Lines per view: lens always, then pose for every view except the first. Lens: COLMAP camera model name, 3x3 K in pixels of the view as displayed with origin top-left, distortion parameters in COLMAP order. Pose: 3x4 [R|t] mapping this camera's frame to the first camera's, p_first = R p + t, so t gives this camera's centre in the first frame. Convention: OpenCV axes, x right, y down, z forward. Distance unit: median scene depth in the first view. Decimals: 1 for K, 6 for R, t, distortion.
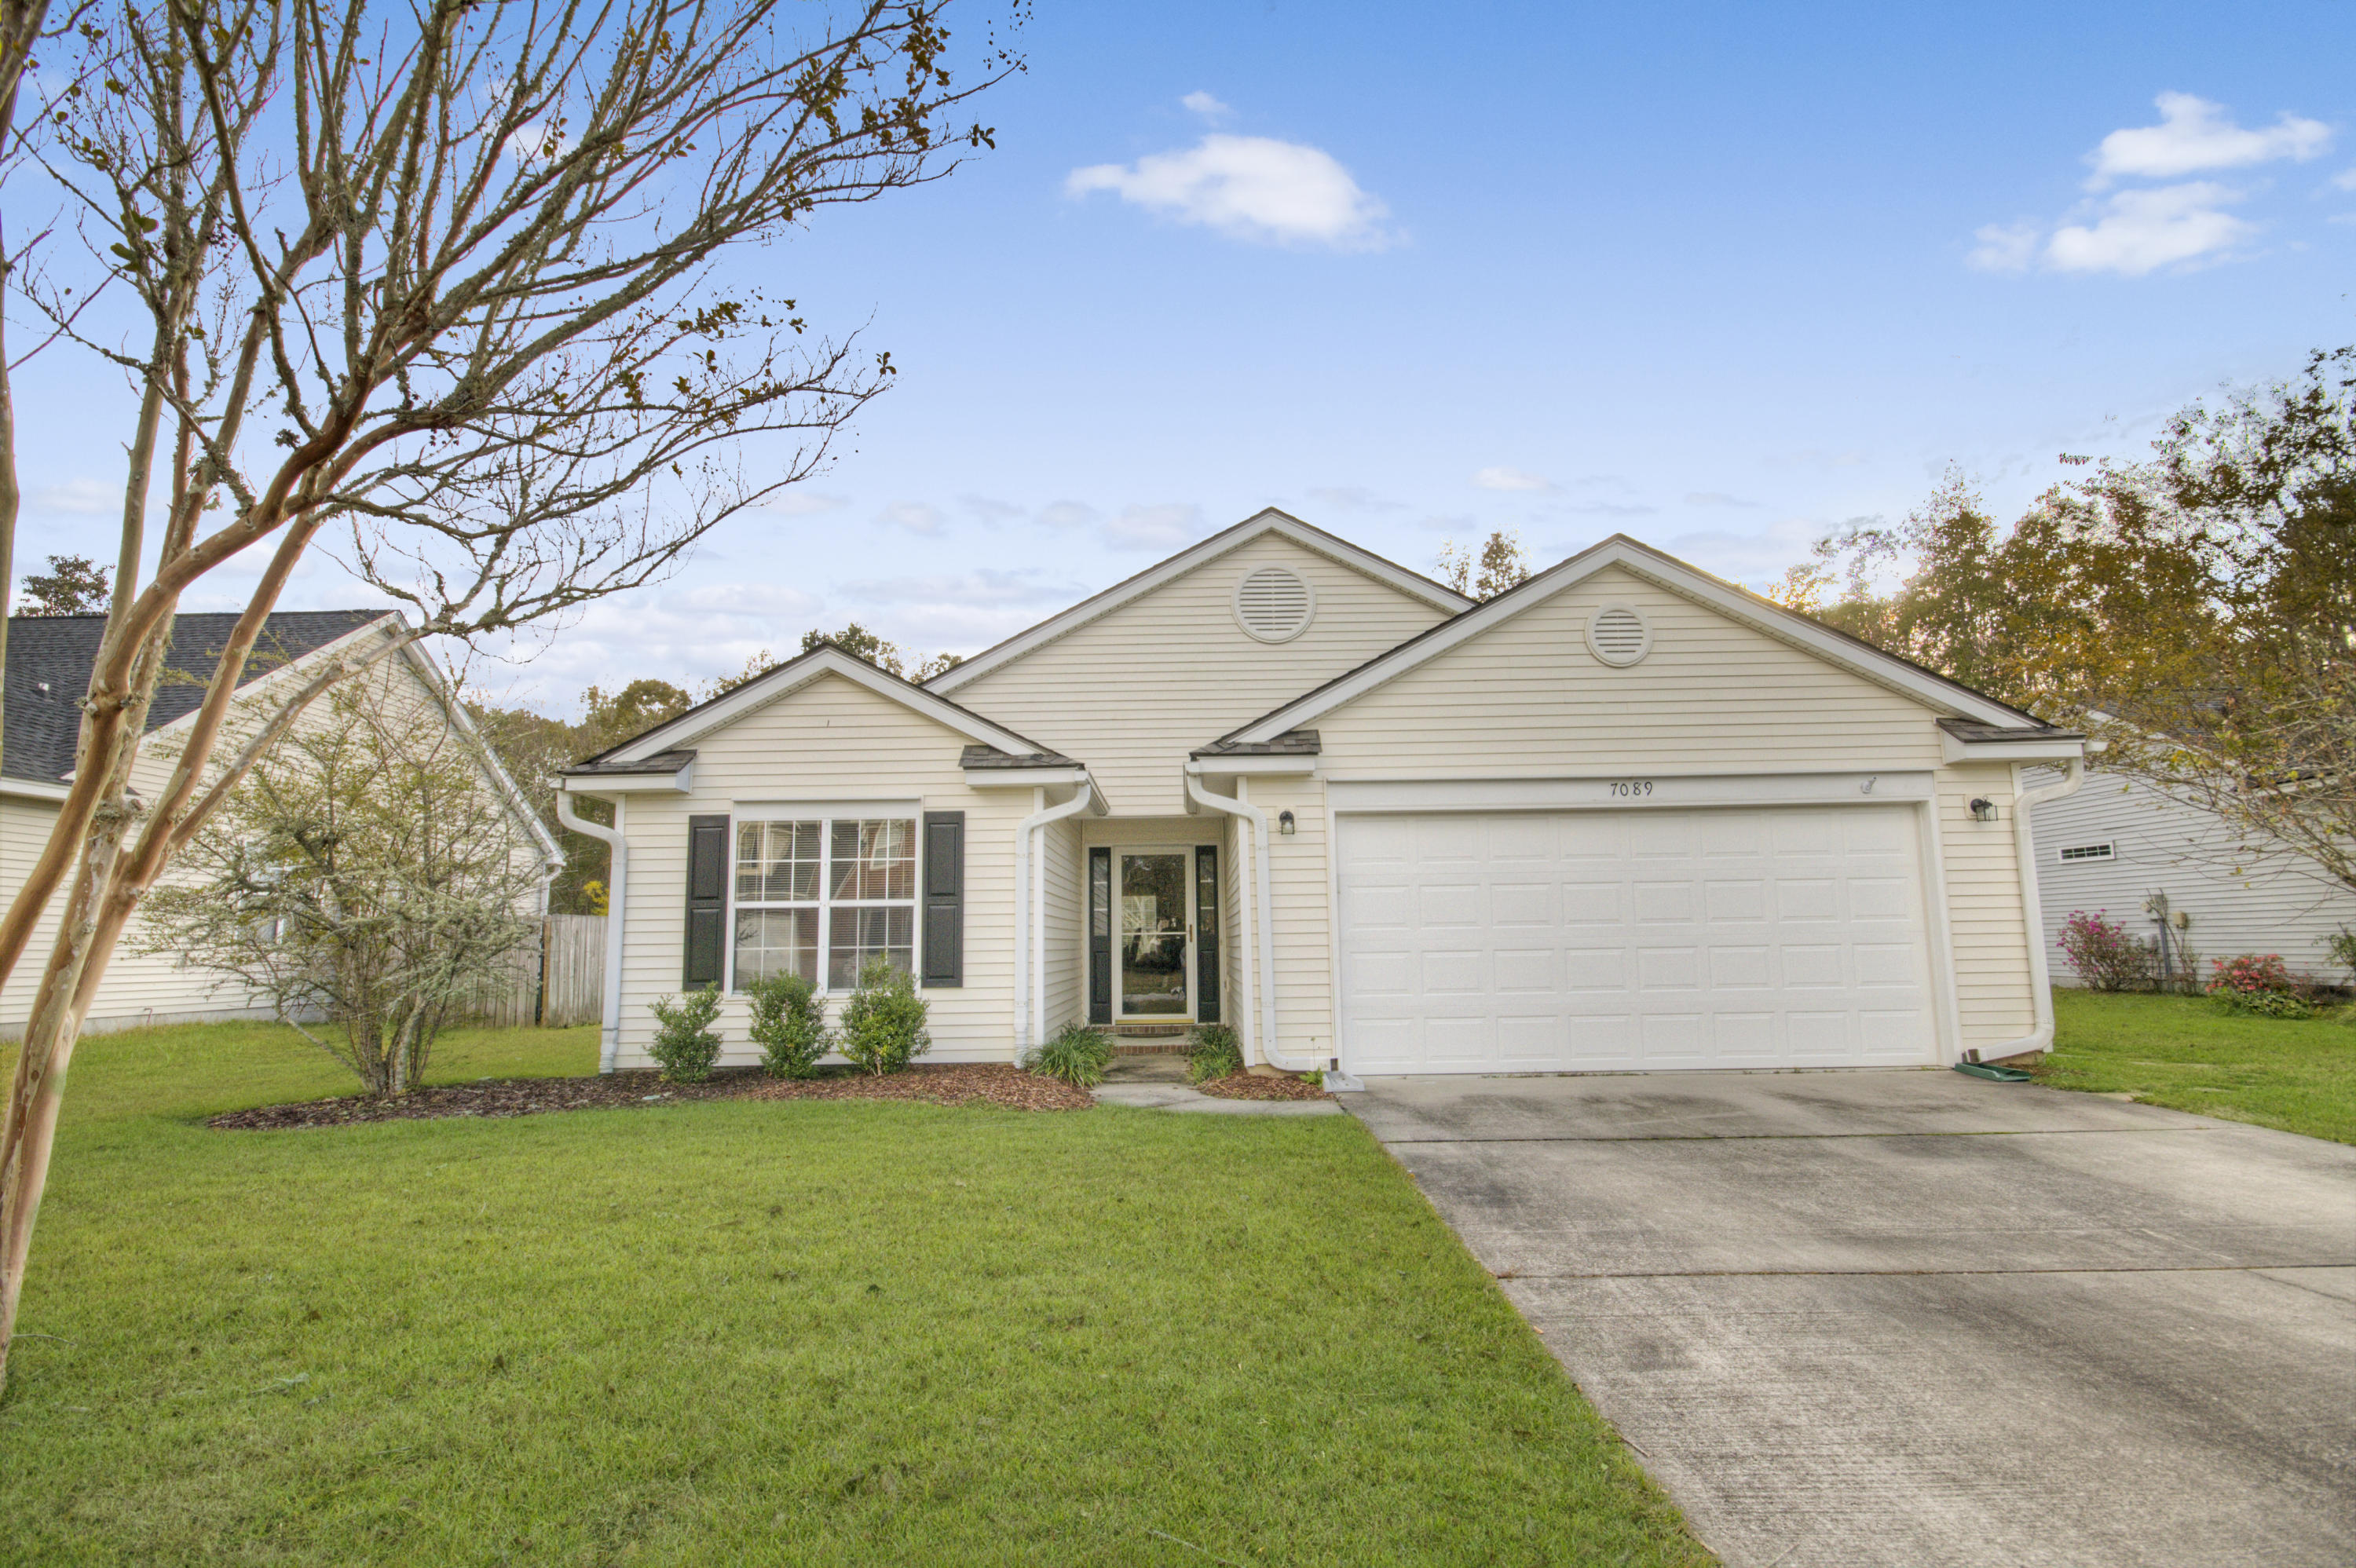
lens RADIAL K [[1200.9, 0, 1174.4], [0, 1200.9, 781.8], [0, 0, 1]] dist [0.002312, -0.000745]
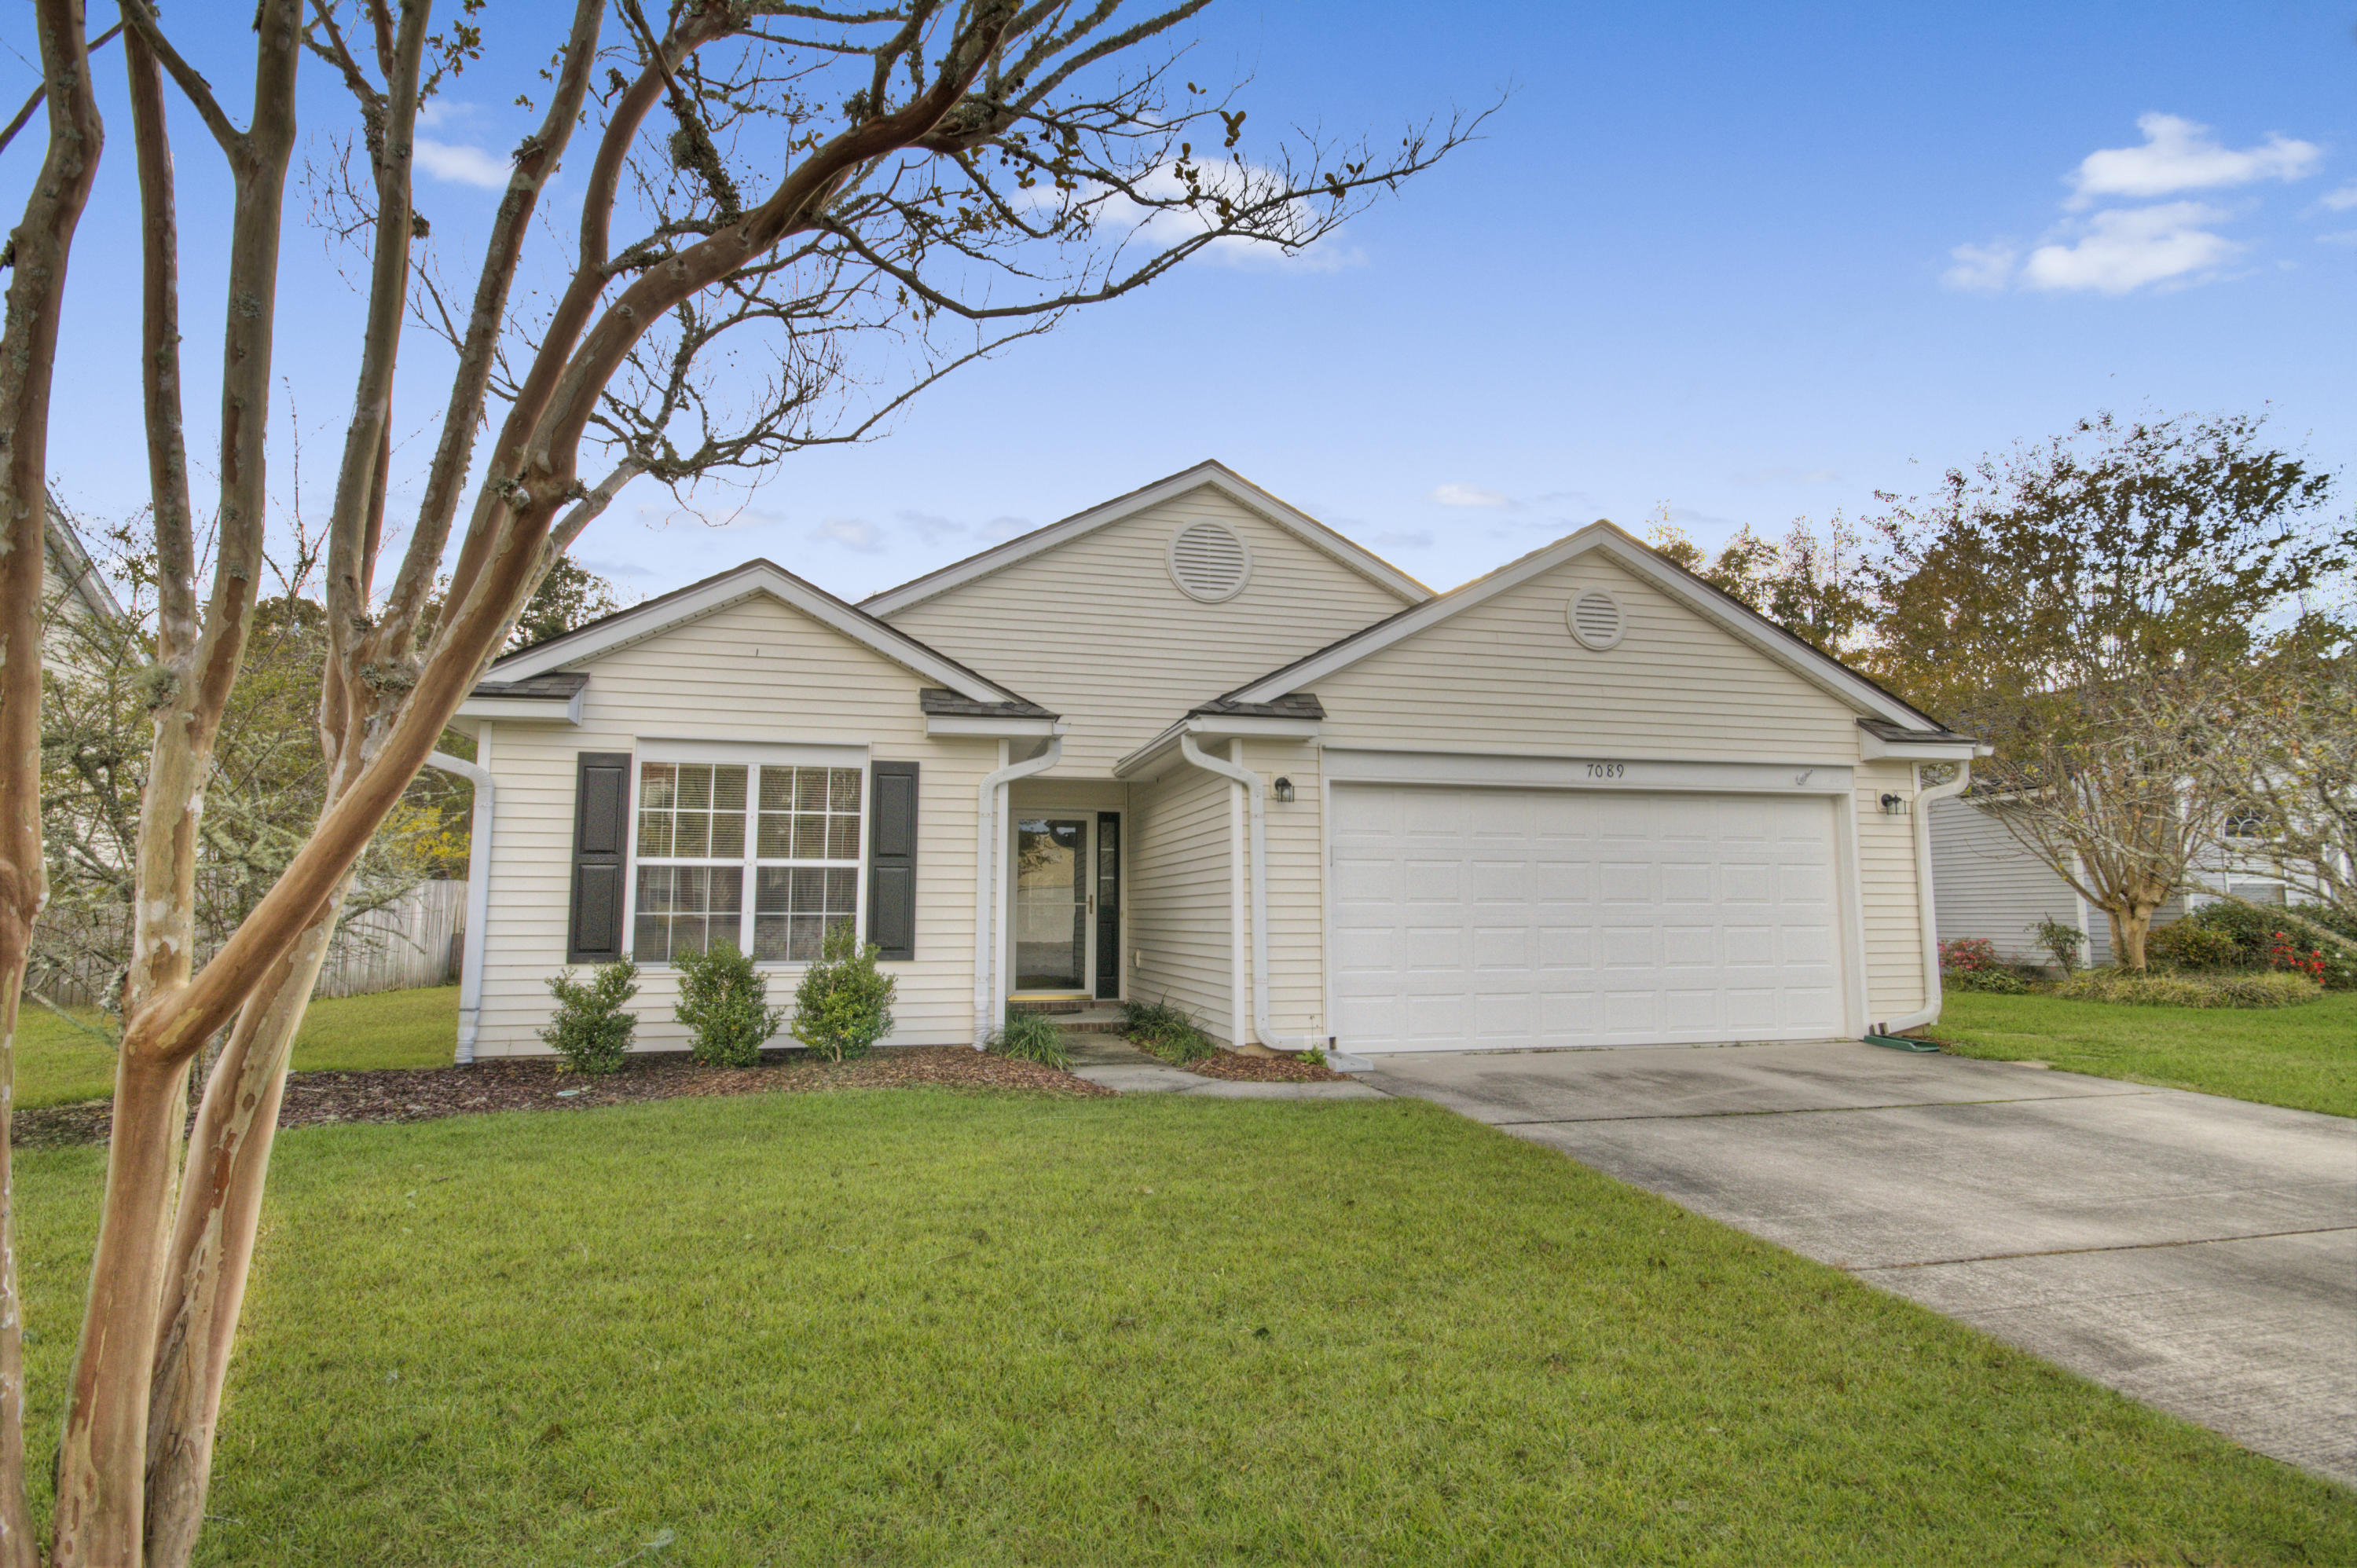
lens RADIAL K [[1201.5, 0, 1179.0], [0, 1201.5, 784.8], [0, 0, 1]] dist [0.002312, -0.000745]
pose [[0.968016, 0.042229, 0.247309, -0.220706], [-0.048110, 0.998684, 0.017781, 0.017181], [-0.246233, -0.029110, 0.968773, 0.101114]]
